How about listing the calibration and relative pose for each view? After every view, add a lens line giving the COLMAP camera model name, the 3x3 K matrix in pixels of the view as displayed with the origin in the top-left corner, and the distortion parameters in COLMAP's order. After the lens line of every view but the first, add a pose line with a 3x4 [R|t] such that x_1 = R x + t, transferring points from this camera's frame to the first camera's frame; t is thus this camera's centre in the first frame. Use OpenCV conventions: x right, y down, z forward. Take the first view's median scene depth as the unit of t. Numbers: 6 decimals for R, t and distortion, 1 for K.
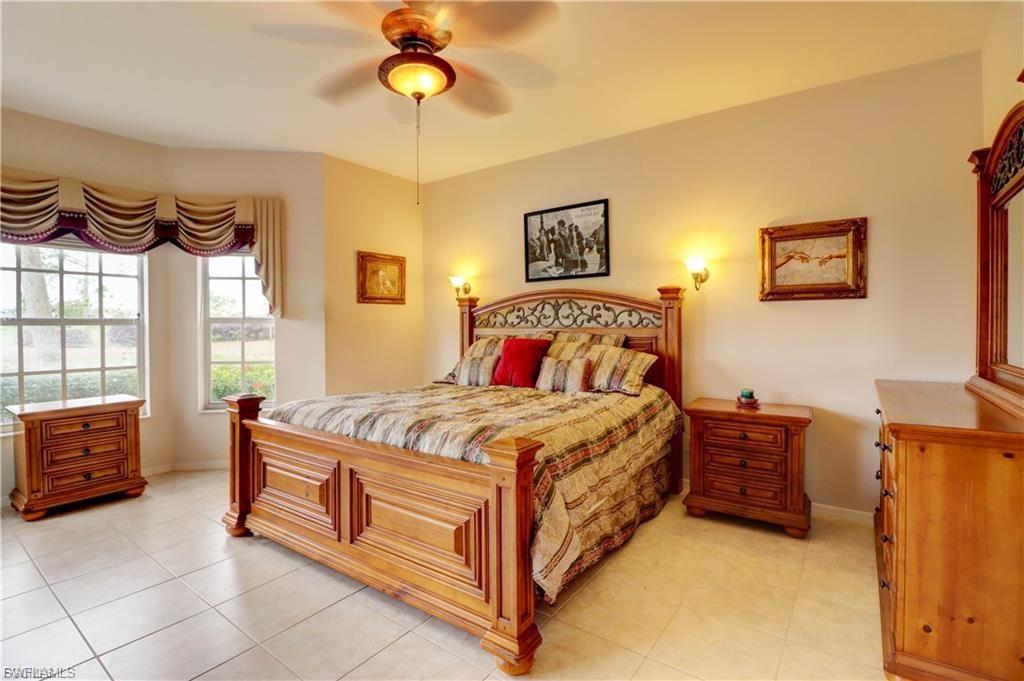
lens RADIAL K [[473.3, 0, 512.6], [0, 473.3, 337.7], [0, 0, 1]] dist [-0.017993, -0.000422]
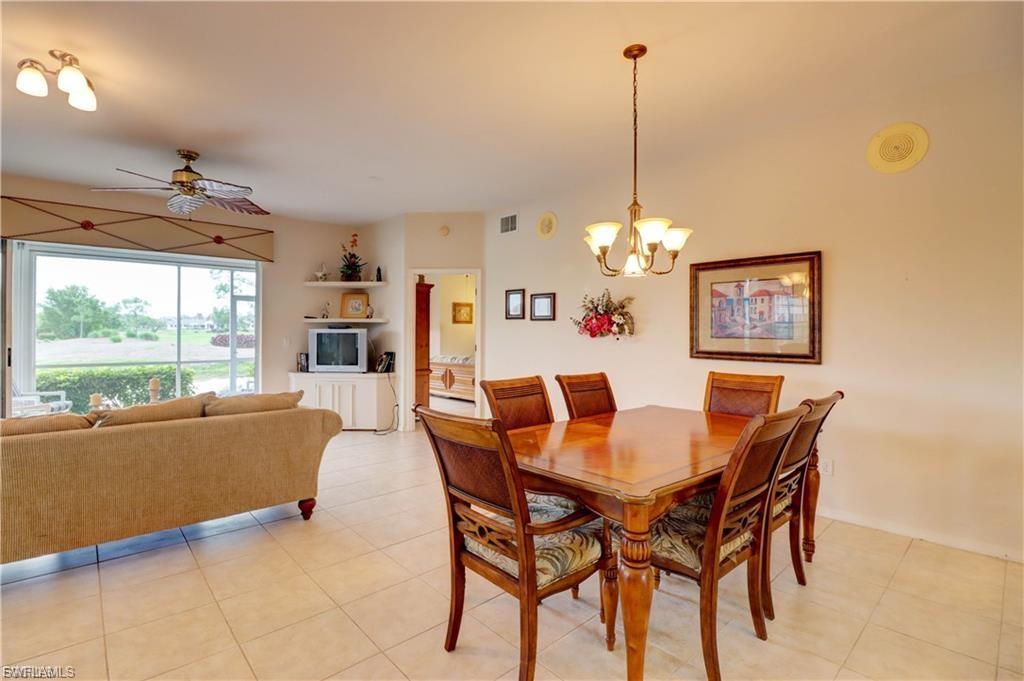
lens RADIAL K [[473.3, 0, 508.4], [0, 473.3, 339.5], [0, 0, 1]] dist [-0.017993, -0.000422]
pose [[0.978182, 0.004626, -0.207696, 0.467767], [-0.006112, 0.999960, -0.006512, 0.023841], [0.207658, 0.007639, 0.978172, -1.351014]]
